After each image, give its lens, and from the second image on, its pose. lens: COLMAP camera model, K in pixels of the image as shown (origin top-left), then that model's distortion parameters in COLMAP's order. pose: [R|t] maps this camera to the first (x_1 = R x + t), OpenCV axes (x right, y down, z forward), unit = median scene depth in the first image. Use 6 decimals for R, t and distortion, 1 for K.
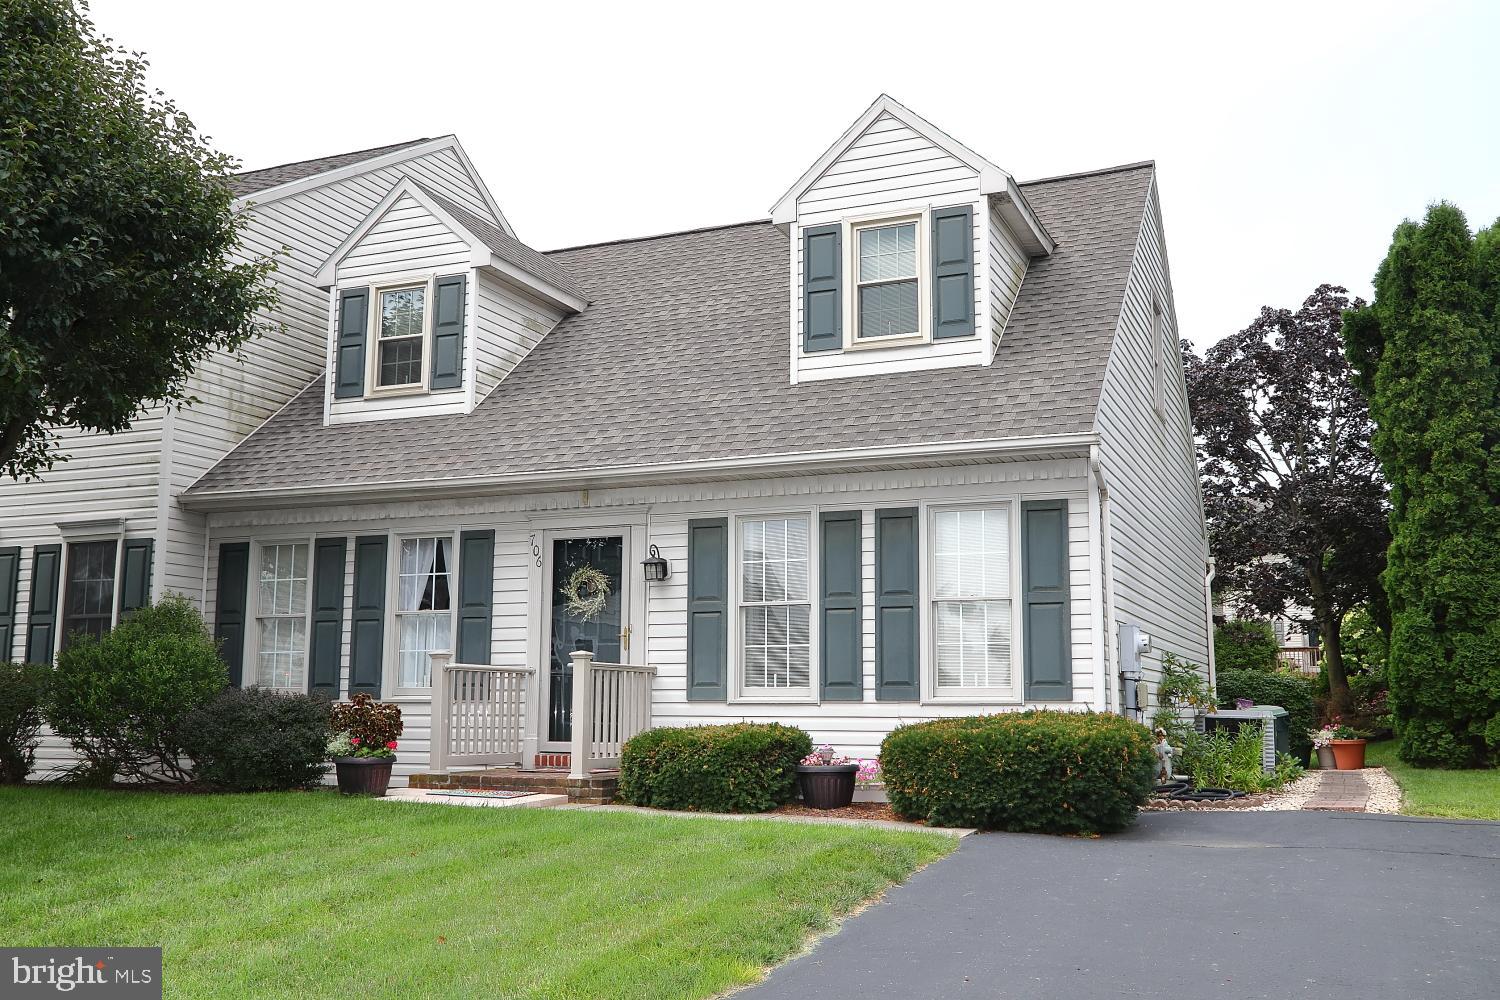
lens RADIAL K [[1411.7, 0, 748.7], [0, 1411.7, 497.4], [0, 0, 1]] dist [0.012737, 0.000000]
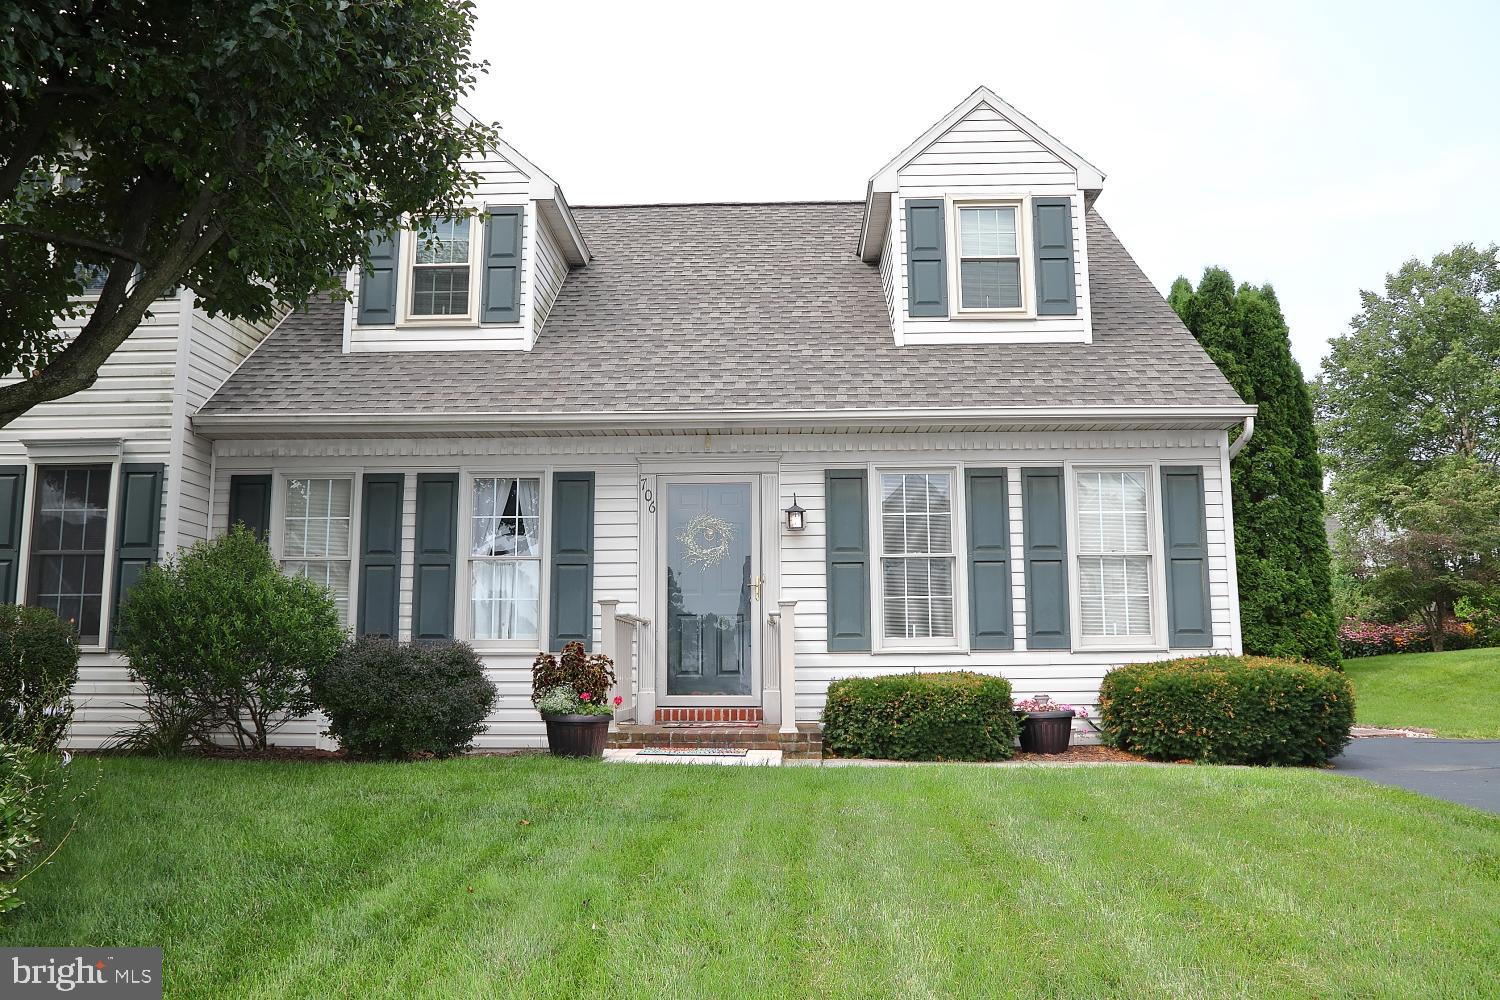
lens RADIAL K [[1143.1, 0, 751.5], [0, 1143.1, 502.8], [0, 0, 1]] dist [-0.060146, 0.004074]
pose [[0.930931, 0.044395, 0.362486, -0.375669], [-0.045268, 0.998956, -0.006088, 0.045534], [-0.362378, -0.010742, 0.931969, 0.265013]]
